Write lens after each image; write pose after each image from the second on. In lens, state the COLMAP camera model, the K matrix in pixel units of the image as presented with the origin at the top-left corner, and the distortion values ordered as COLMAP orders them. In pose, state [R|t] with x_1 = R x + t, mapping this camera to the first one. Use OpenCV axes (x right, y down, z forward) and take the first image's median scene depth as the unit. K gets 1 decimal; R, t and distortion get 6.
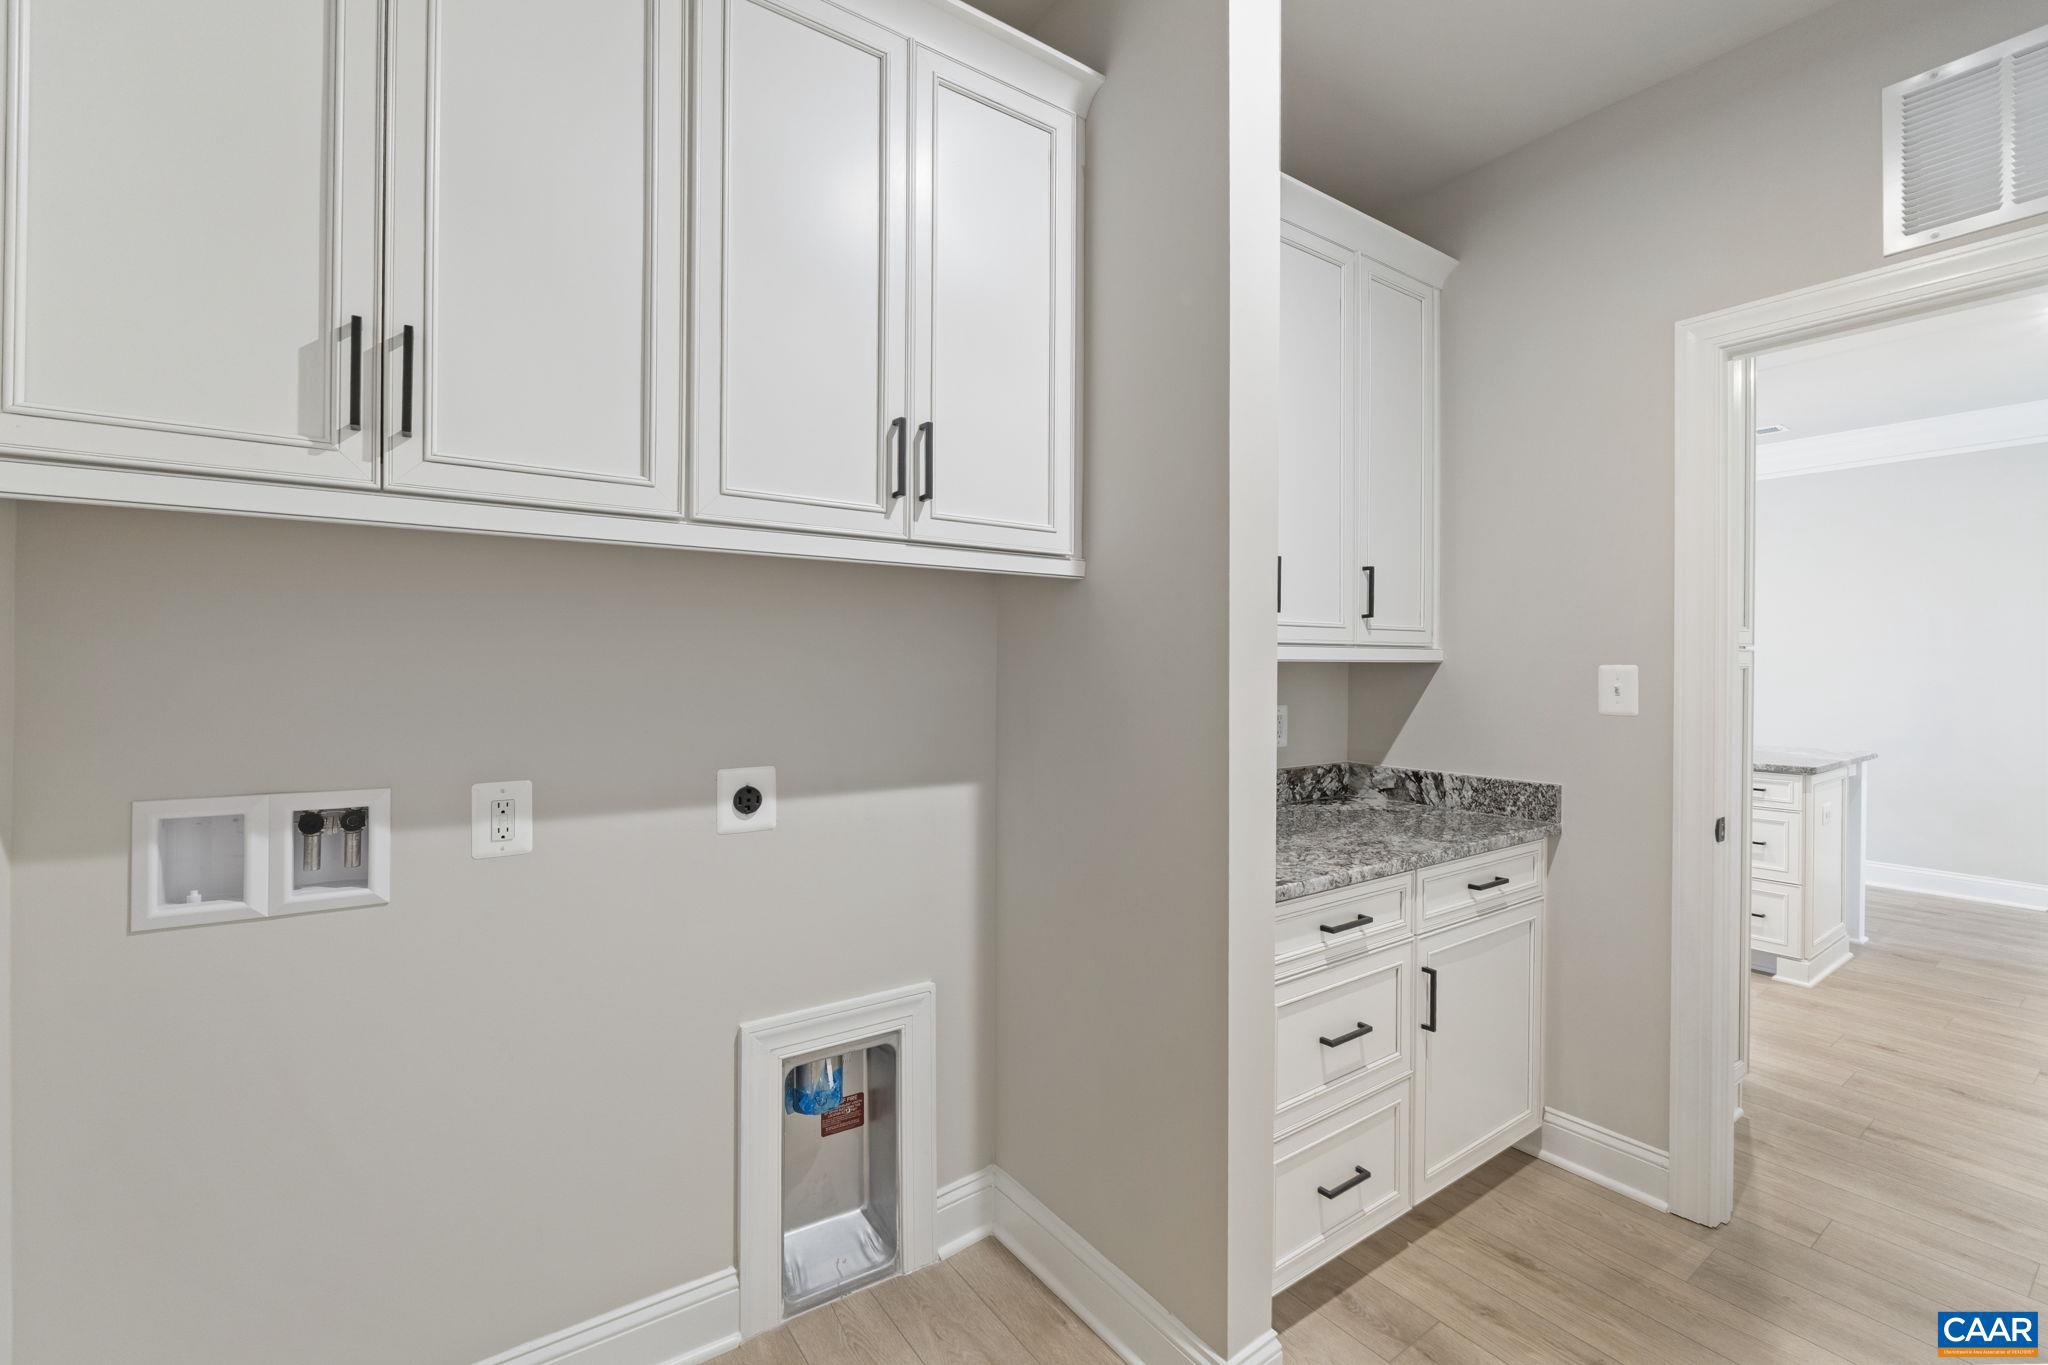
lens RADIAL K [[874.5, 0, 1019.3], [0, 874.5, 659.6], [0, 0, 1]] dist [-0.005276, -0.000518]
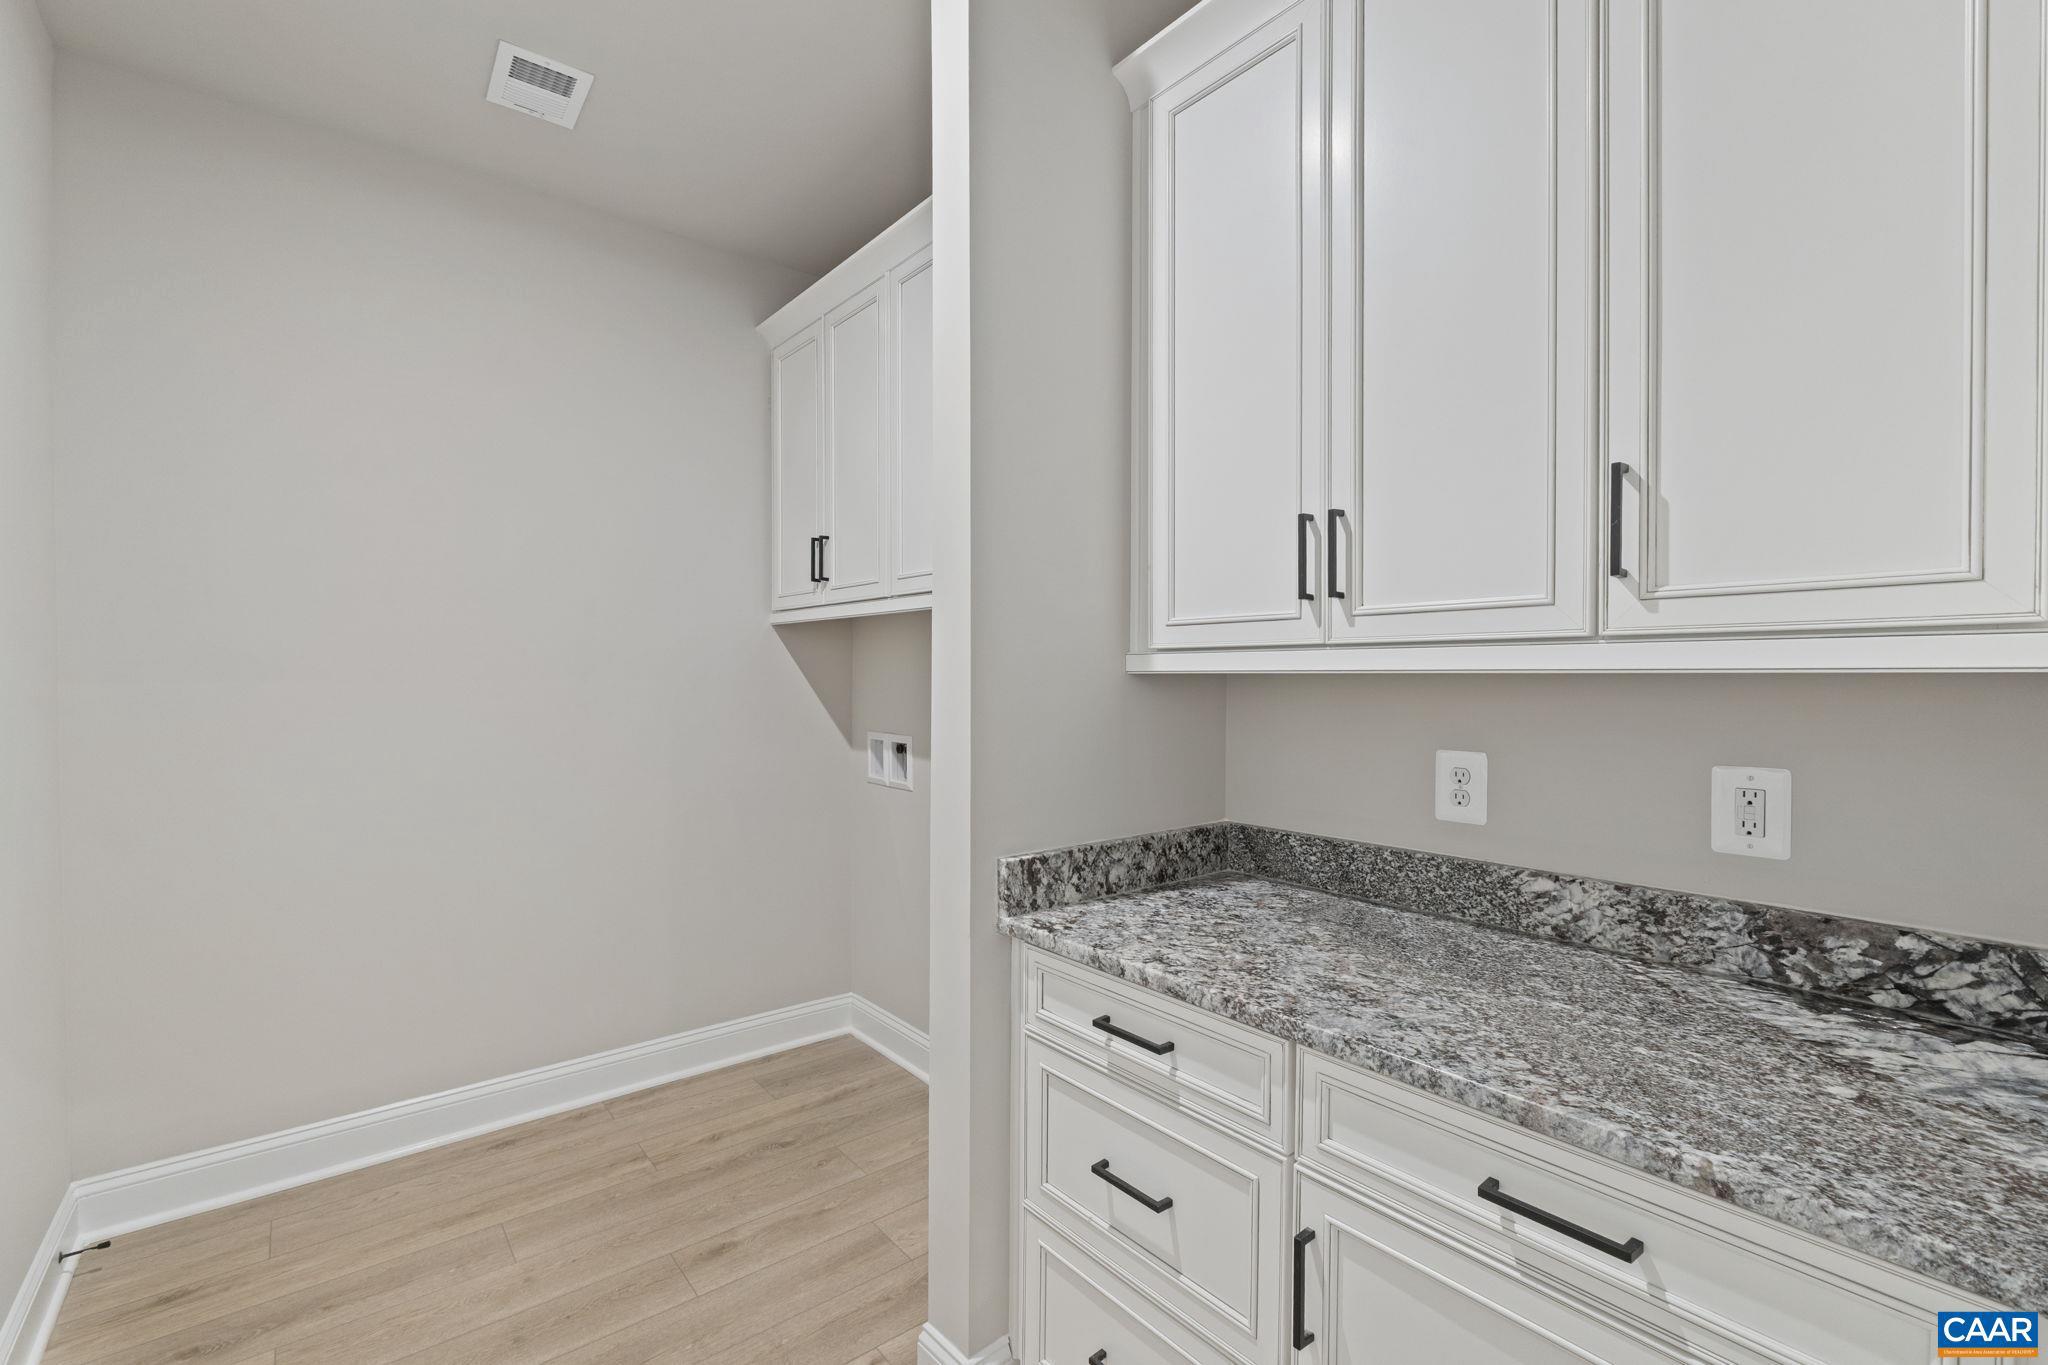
lens RADIAL K [[874.5, 0, 1019.3], [0, 874.5, 659.6], [0, 0, 1]] dist [-0.005276, -0.000518]
pose [[0.069509, -0.022064, -0.997337, 1.080538], [0.001988, 0.999756, -0.021979, 0.004945], [0.997579, -0.000455, 0.069536, 0.835984]]
